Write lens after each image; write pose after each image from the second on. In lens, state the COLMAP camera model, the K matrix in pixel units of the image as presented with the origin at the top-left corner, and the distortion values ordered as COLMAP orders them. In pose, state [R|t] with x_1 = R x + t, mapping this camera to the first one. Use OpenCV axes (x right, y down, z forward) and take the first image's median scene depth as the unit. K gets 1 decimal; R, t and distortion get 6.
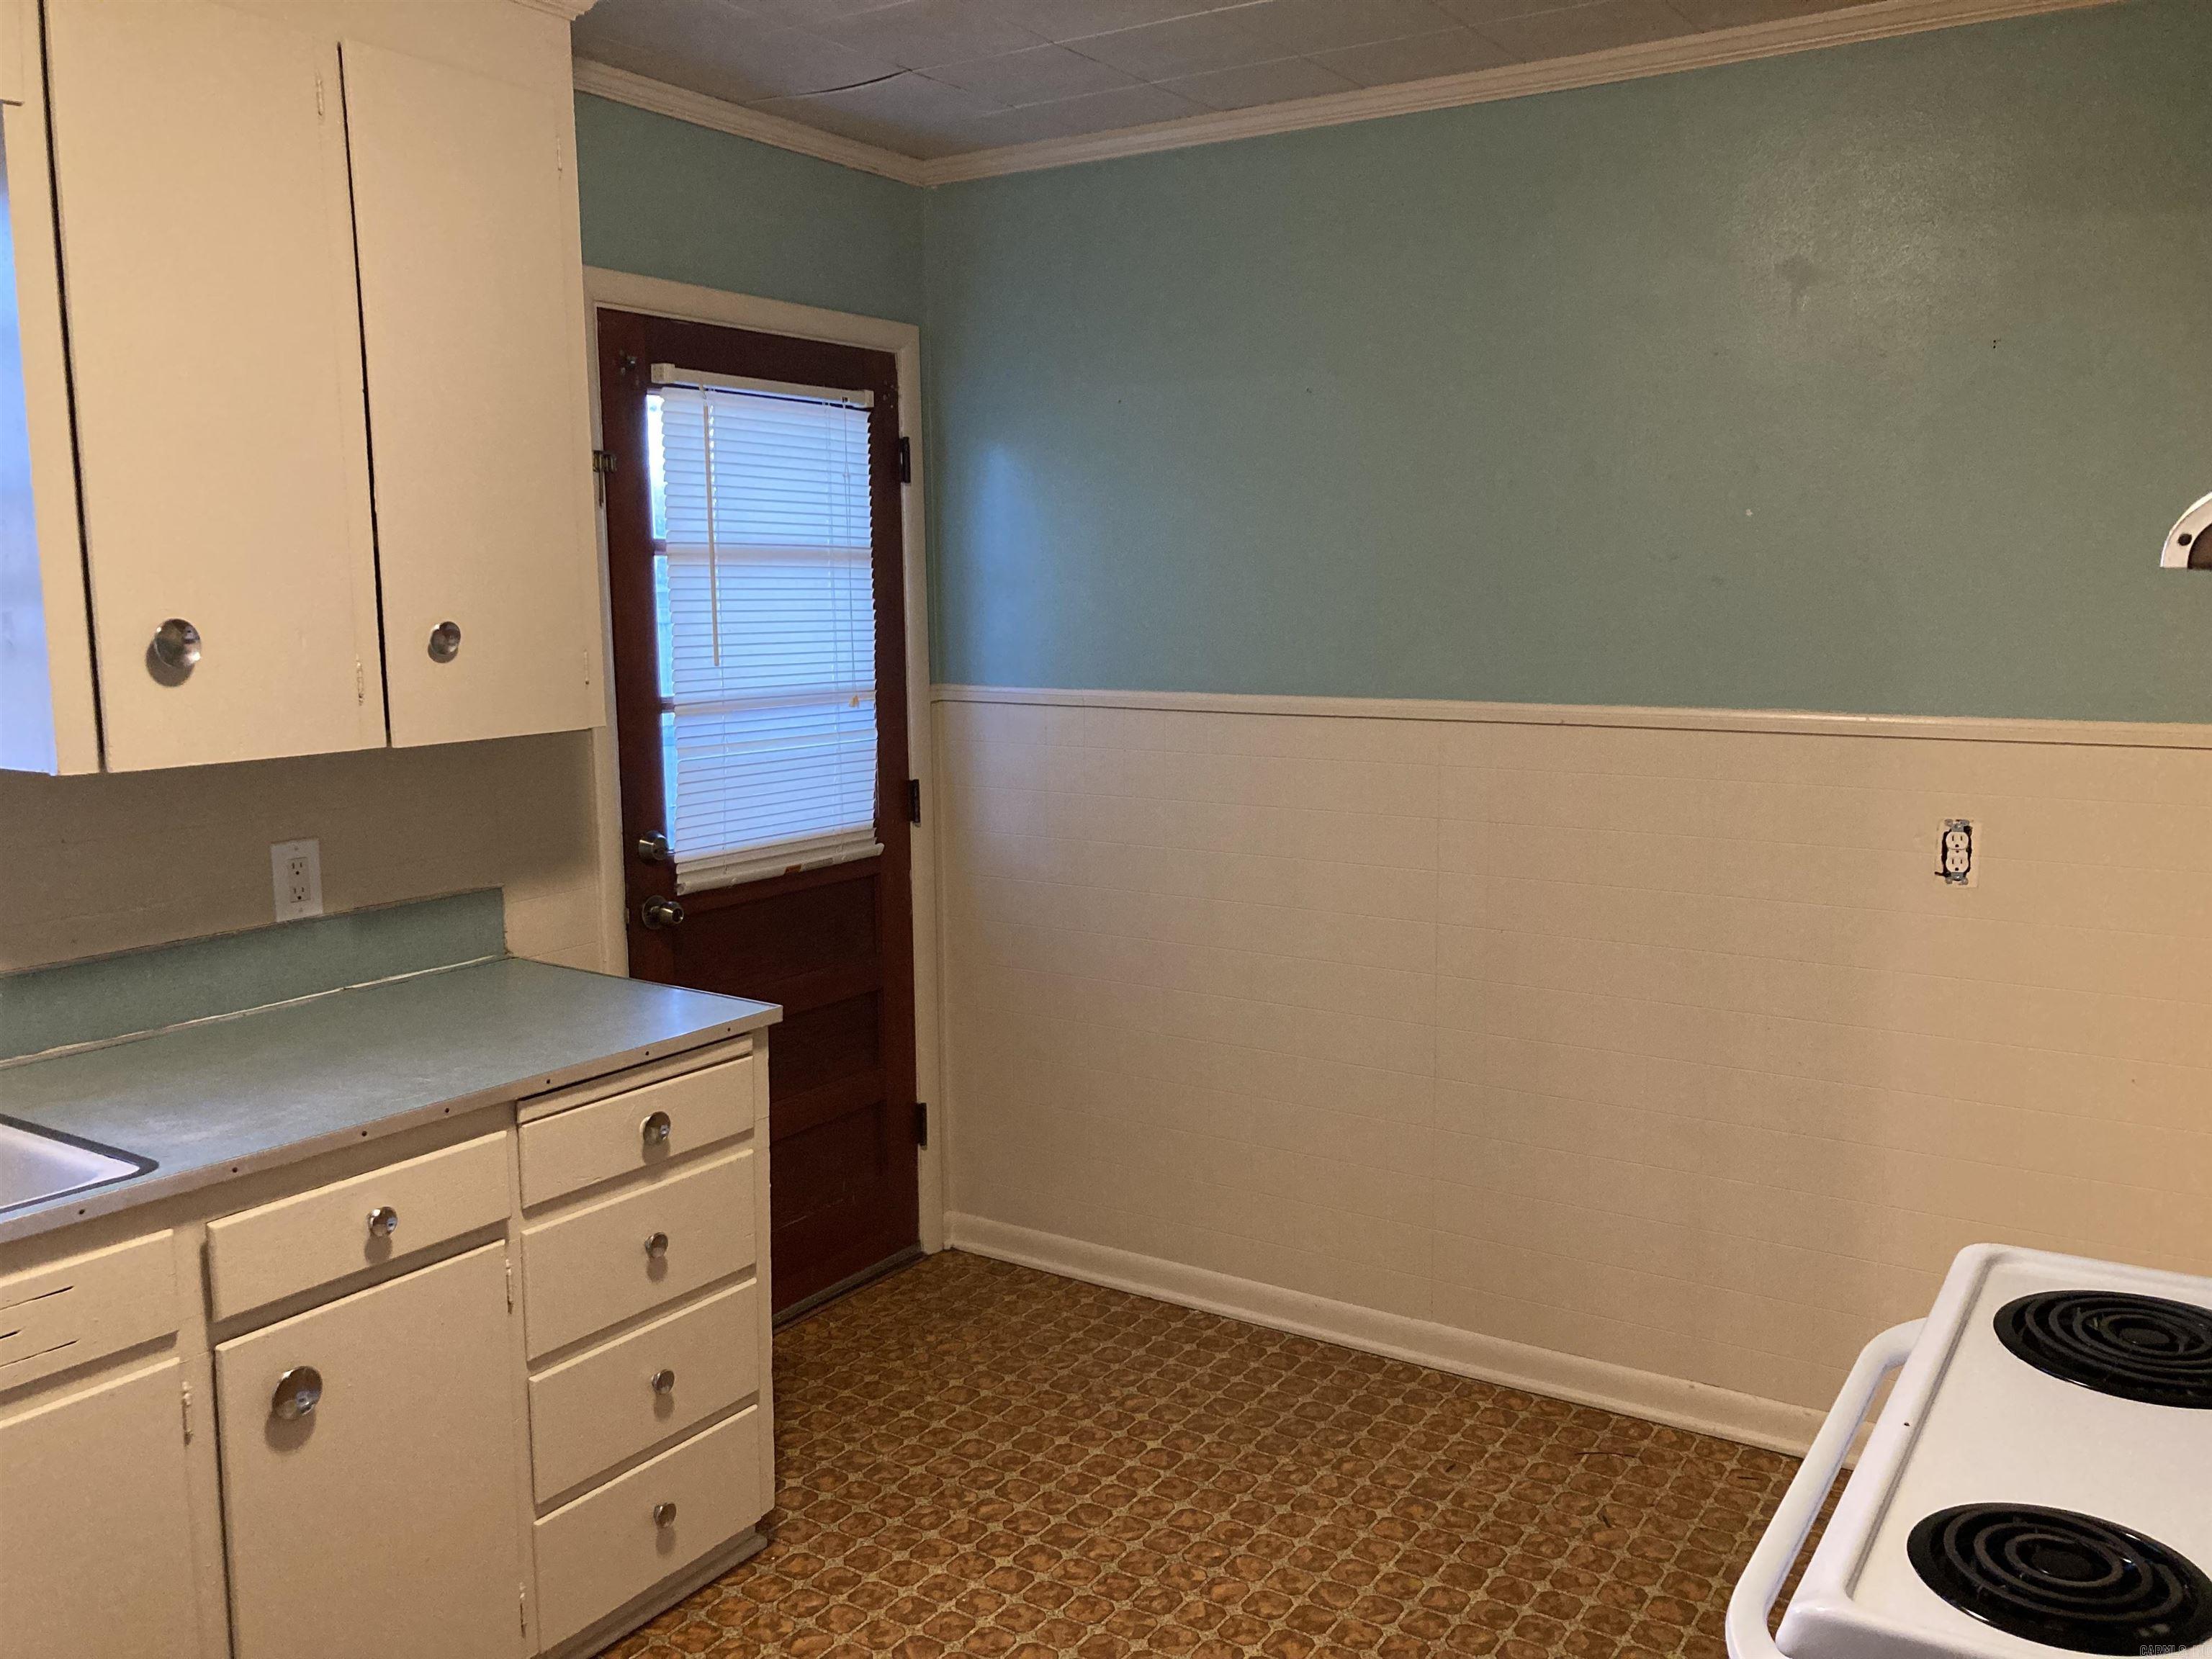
lens RADIAL K [[1787.8, 0, 1106.0], [0, 1787.8, 829.5], [0, 0, 1]] dist [-0.002068, -0.000996]
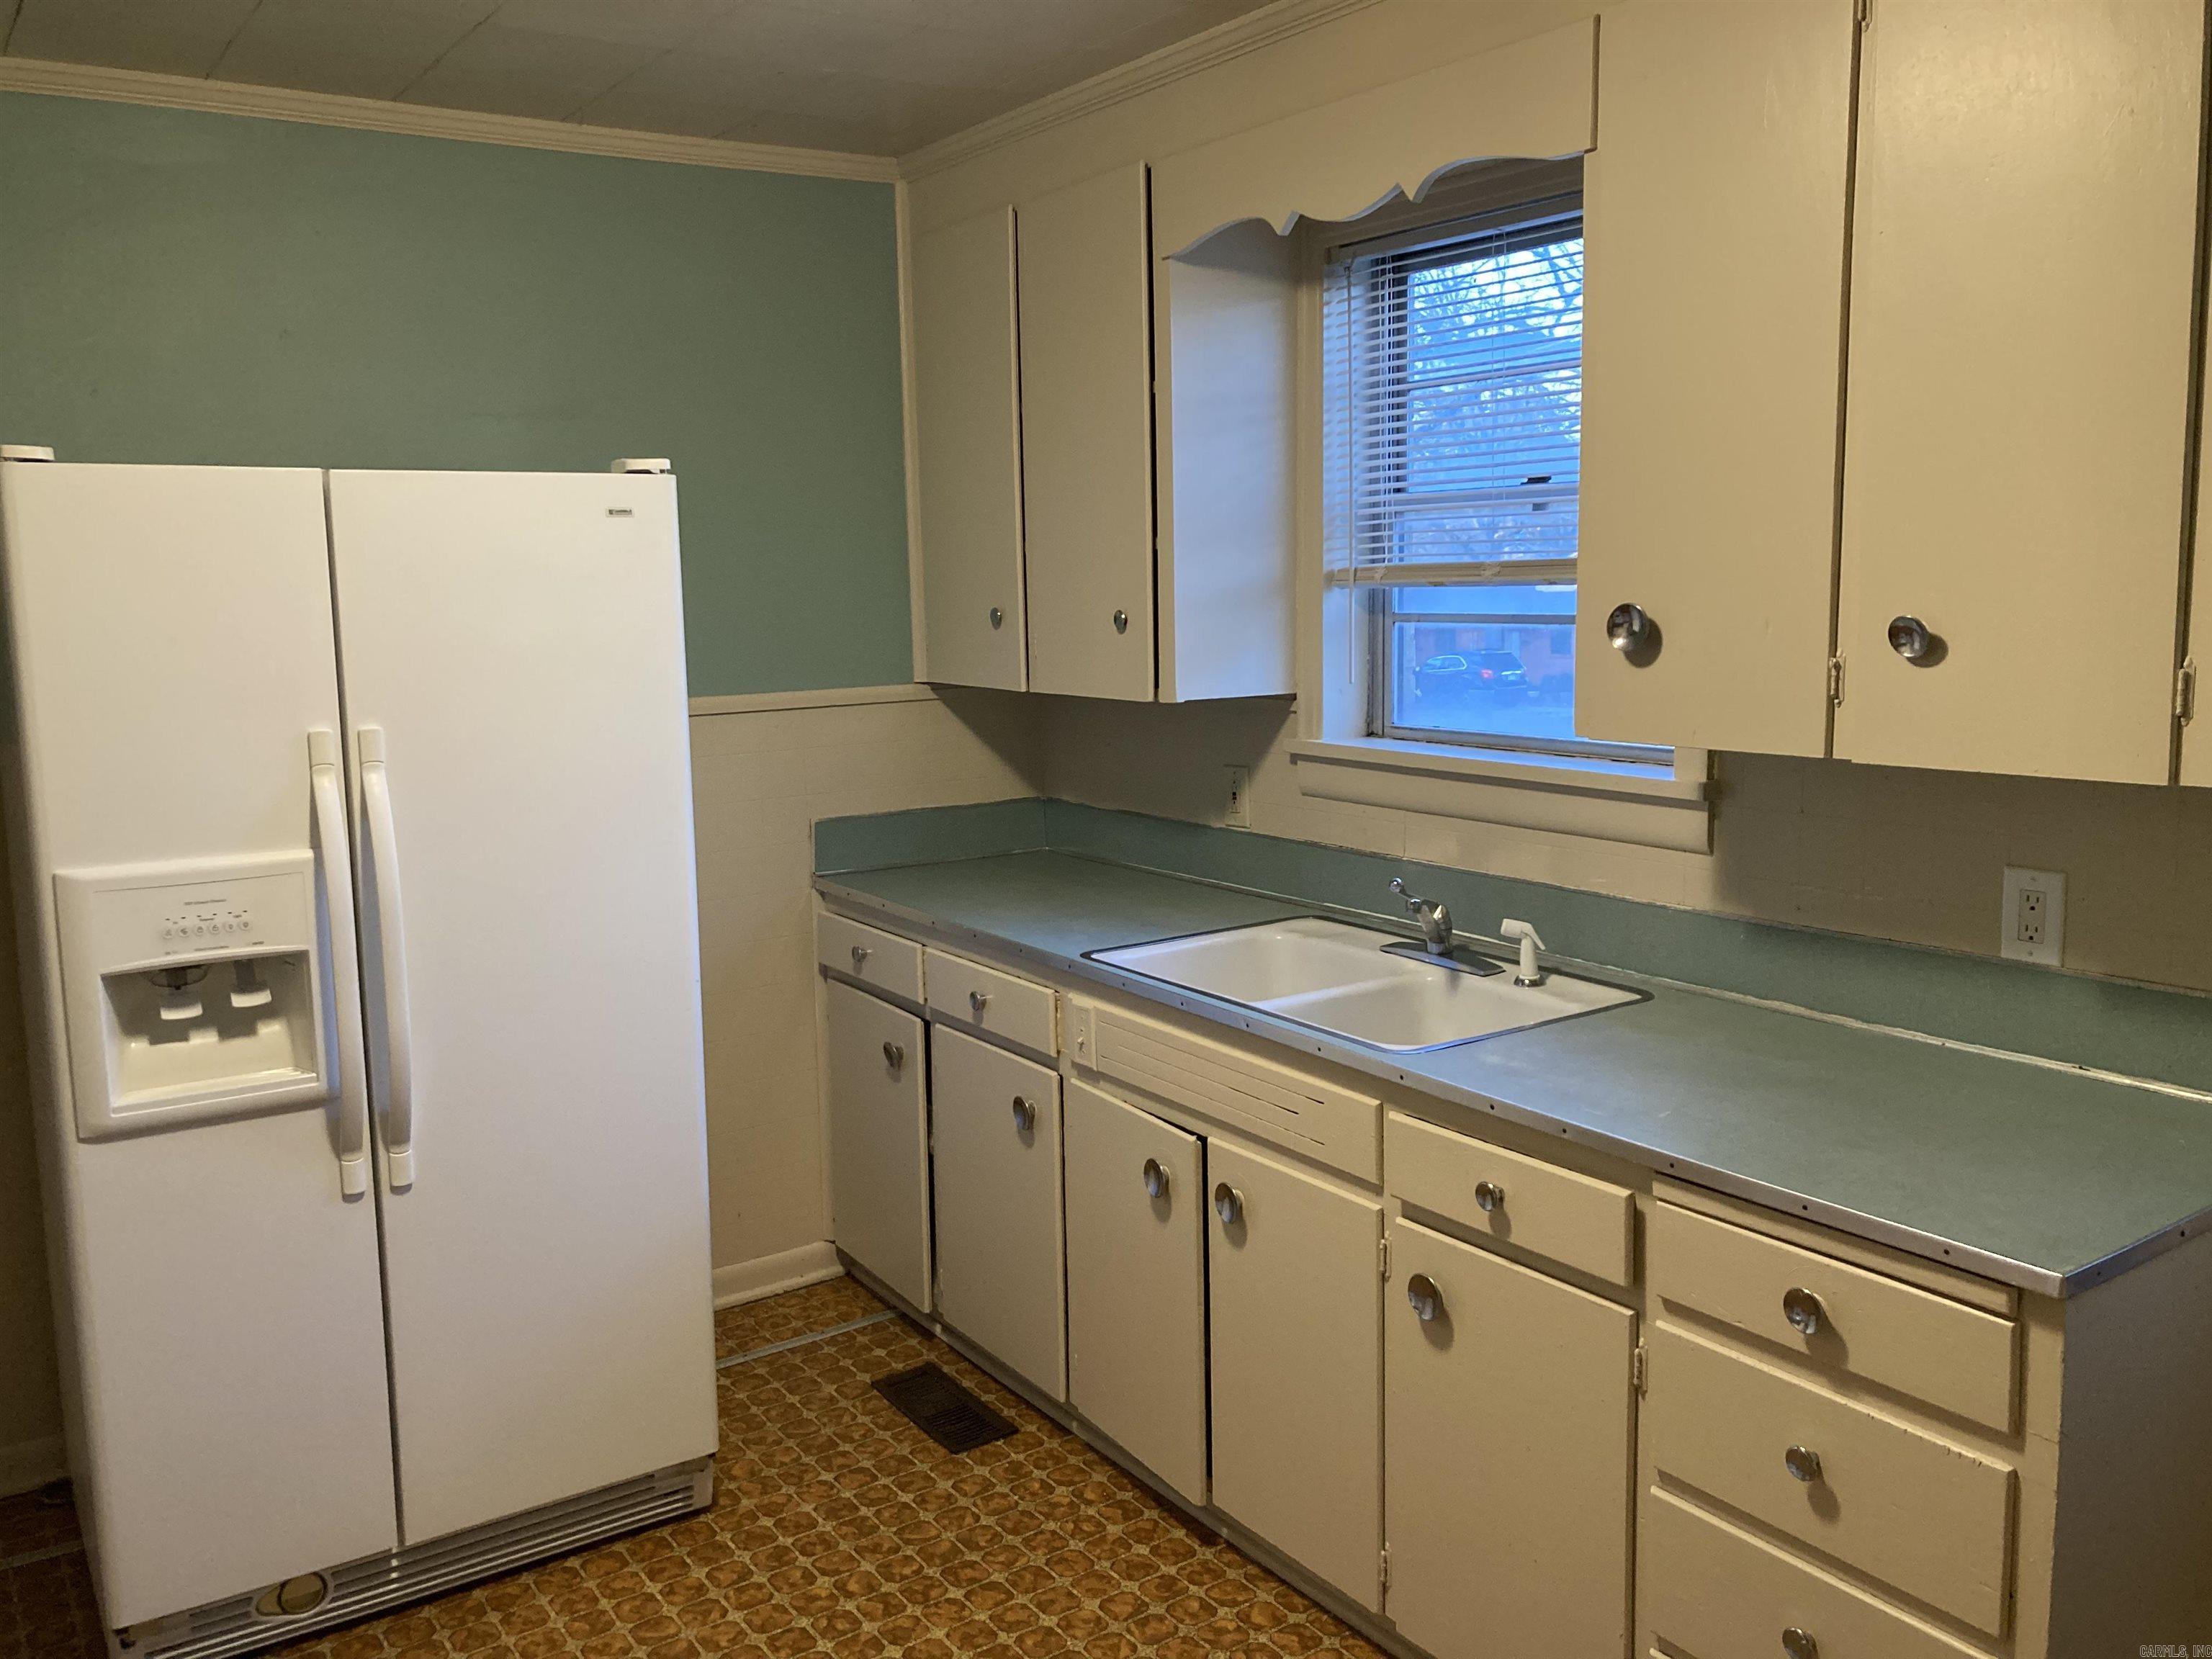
lens RADIAL K [[1811.0, 0, 1106.0], [0, 1811.0, 829.5], [0, 0, 1]] dist [-0.122028, 0.000435]
pose [[-0.392321, 0.136535, -0.909639, 0.487267], [-0.108161, 0.975214, 0.193026, -0.131413], [0.913447, 0.174116, -0.367829, 0.968382]]
